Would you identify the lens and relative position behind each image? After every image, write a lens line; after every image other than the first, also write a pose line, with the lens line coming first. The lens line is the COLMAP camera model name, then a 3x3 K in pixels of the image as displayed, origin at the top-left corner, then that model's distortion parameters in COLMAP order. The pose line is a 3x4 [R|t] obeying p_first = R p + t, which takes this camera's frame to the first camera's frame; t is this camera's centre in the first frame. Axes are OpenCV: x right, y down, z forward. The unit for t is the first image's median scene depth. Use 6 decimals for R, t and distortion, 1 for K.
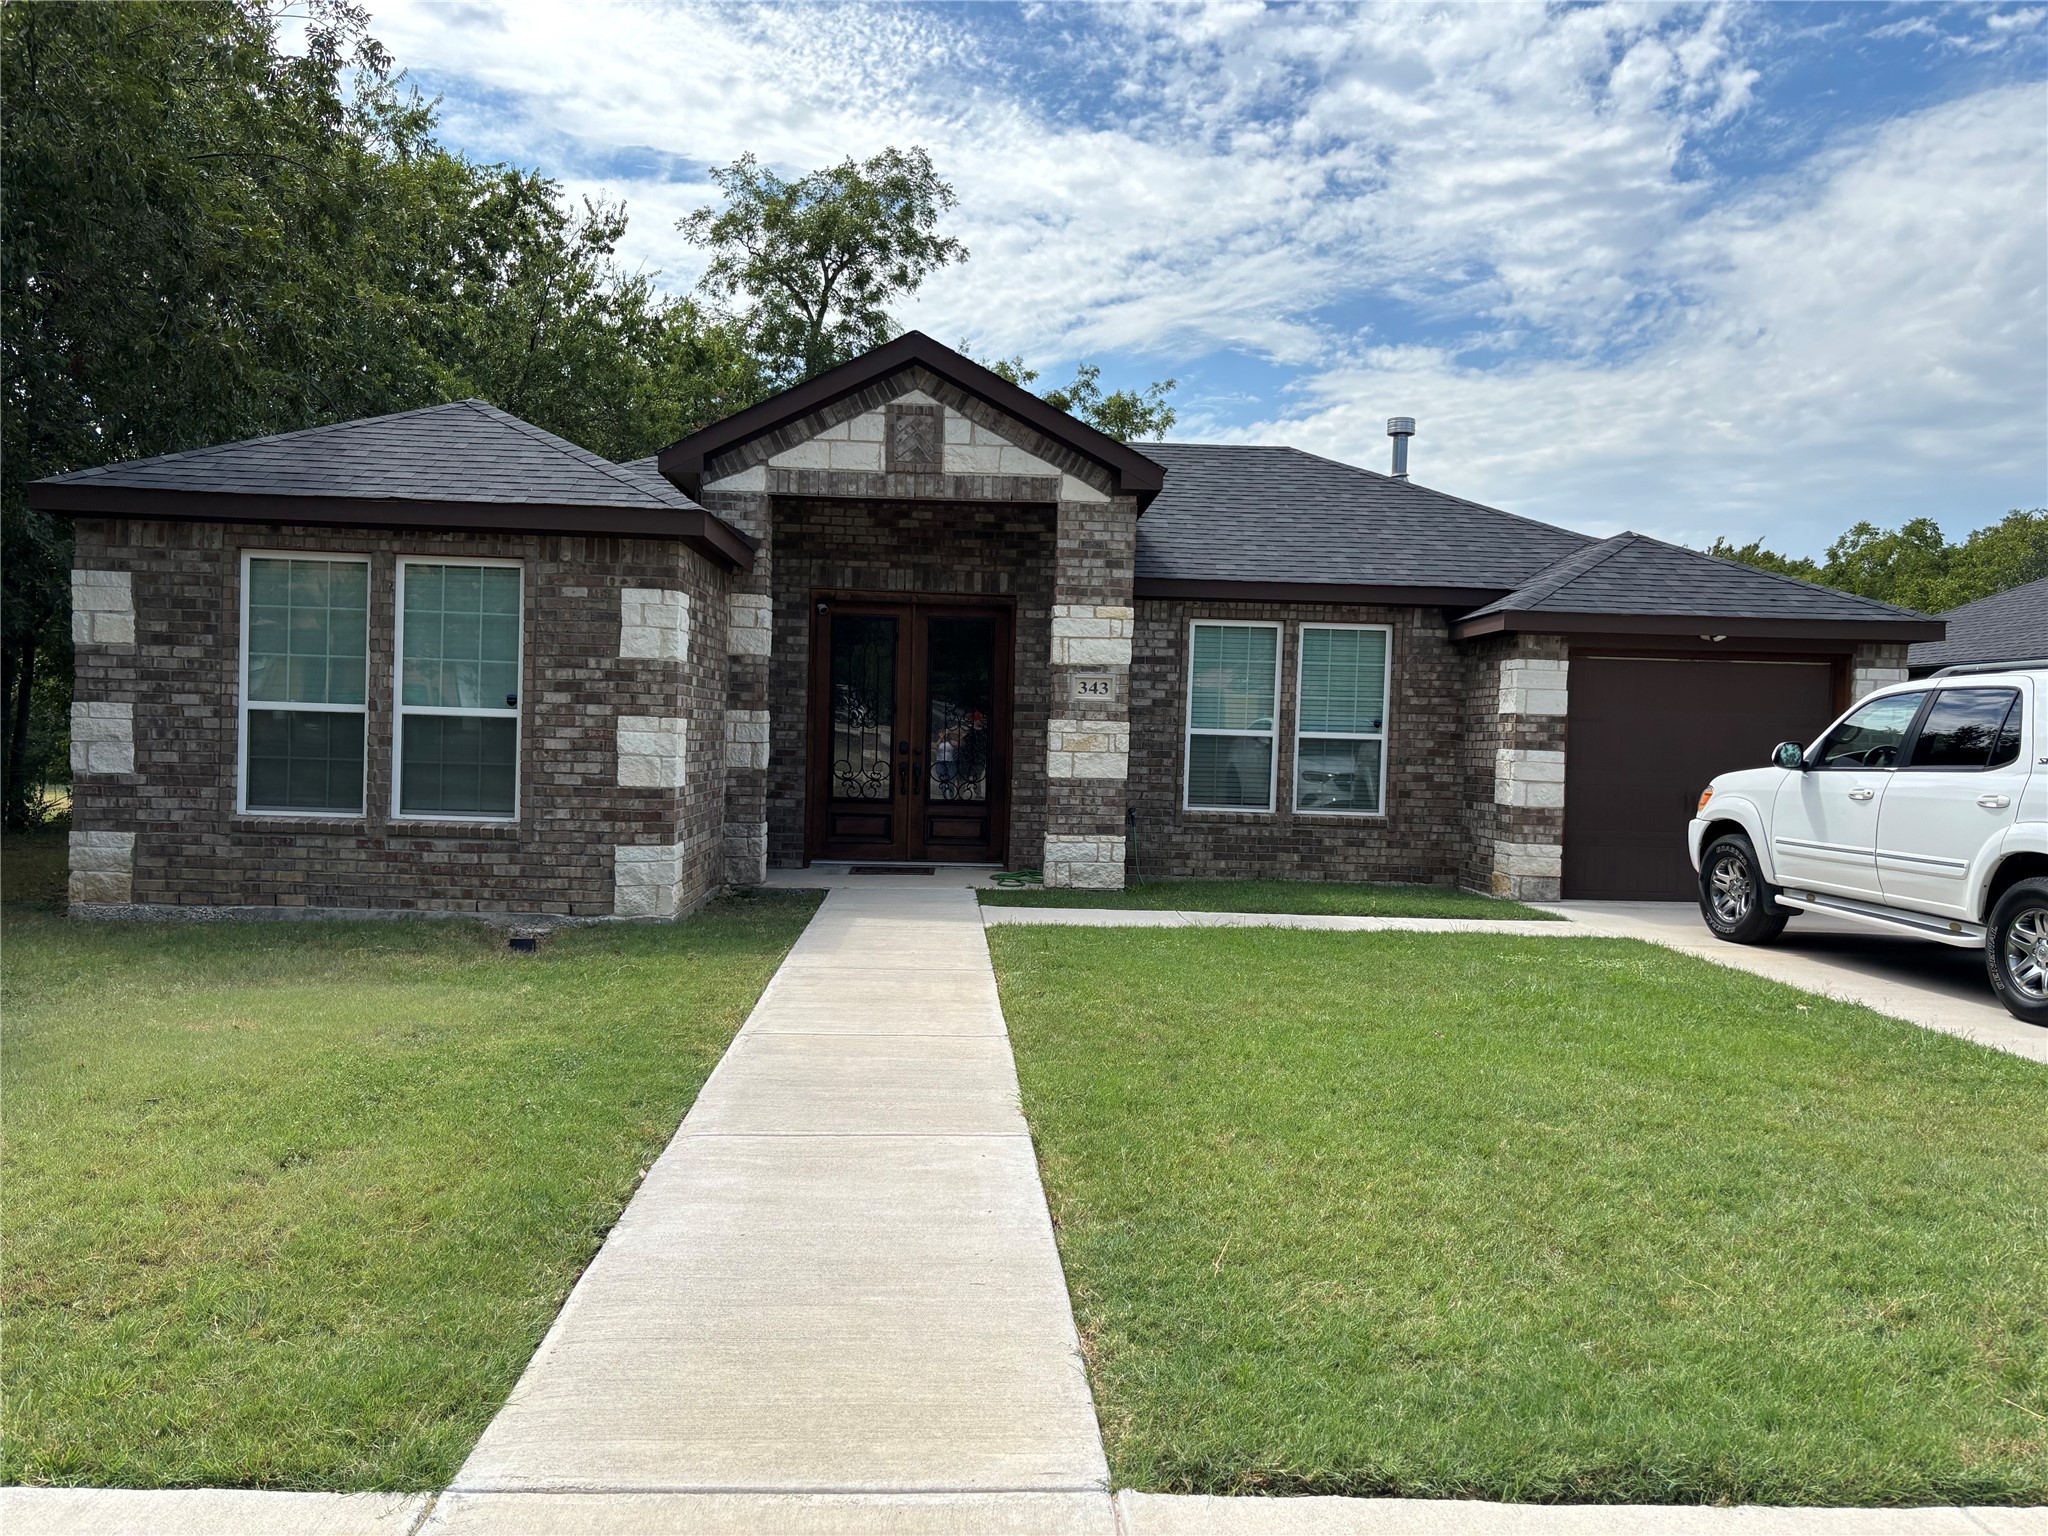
lens RADIAL K [[1547.0, 0, 1007.0], [0, 1547.0, 760.2], [0, 0, 1]] dist [0.019385, -0.043219]
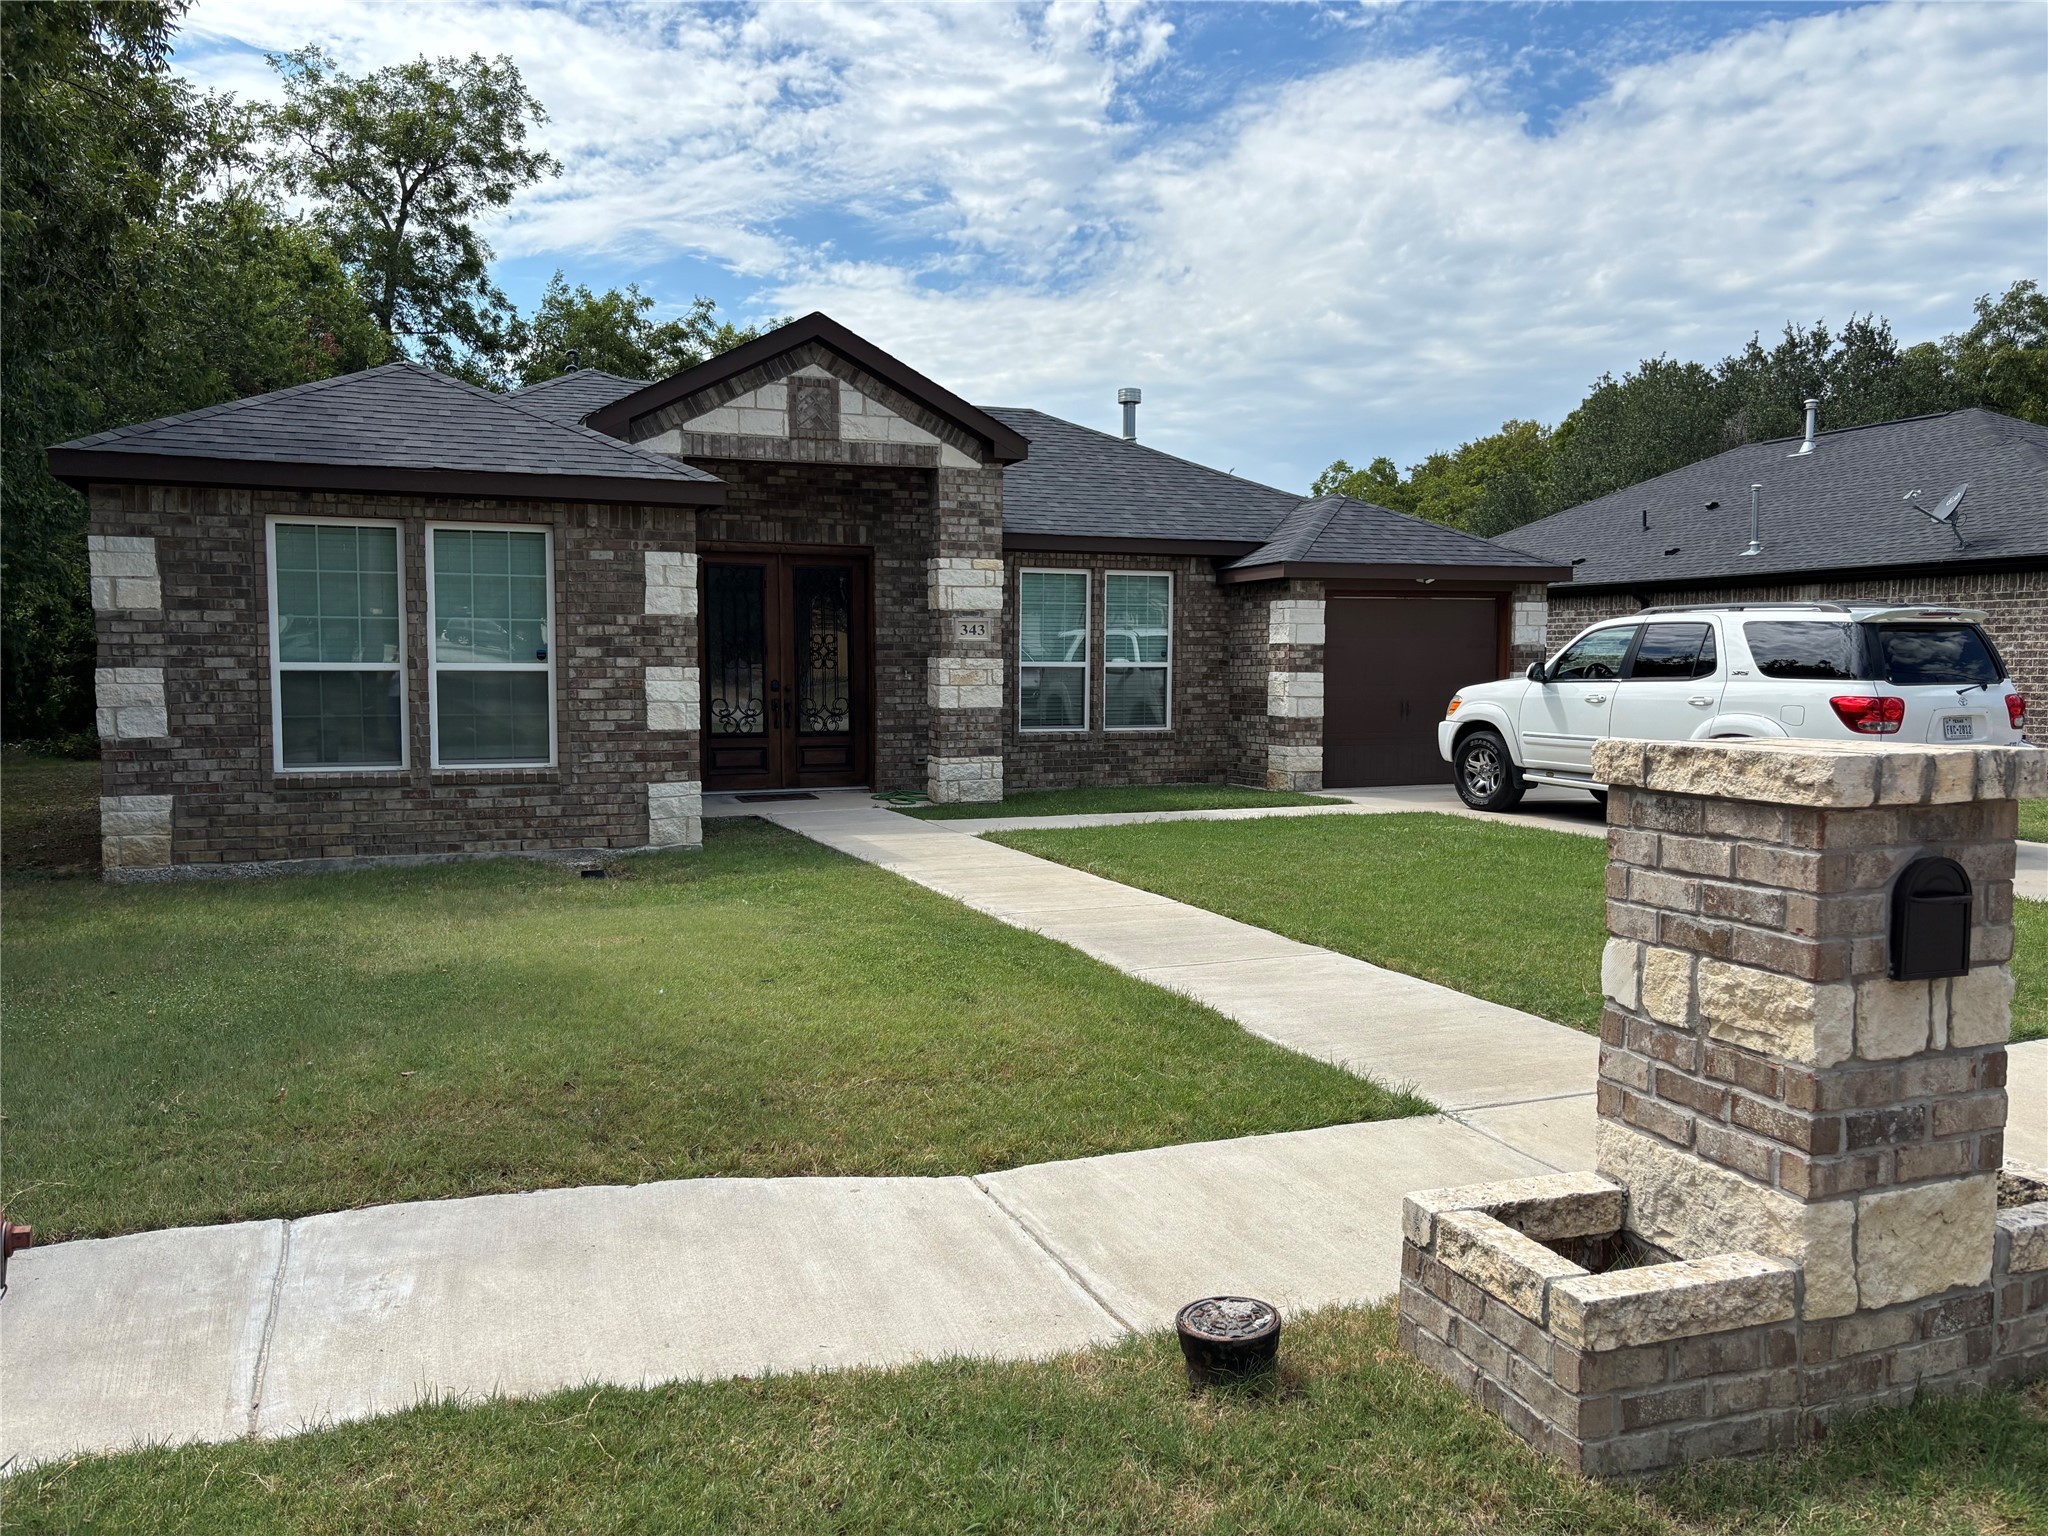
lens RADIAL K [[1547.0, 0, 1033.1], [0, 1547.0, 782.5], [0, 0, 1]] dist [0.019385, -0.043219]
pose [[0.941662, -0.052718, 0.332404, -0.337775], [0.031025, 0.997048, 0.070237, -0.014306], [-0.335126, -0.055826, 0.940518, -0.134208]]
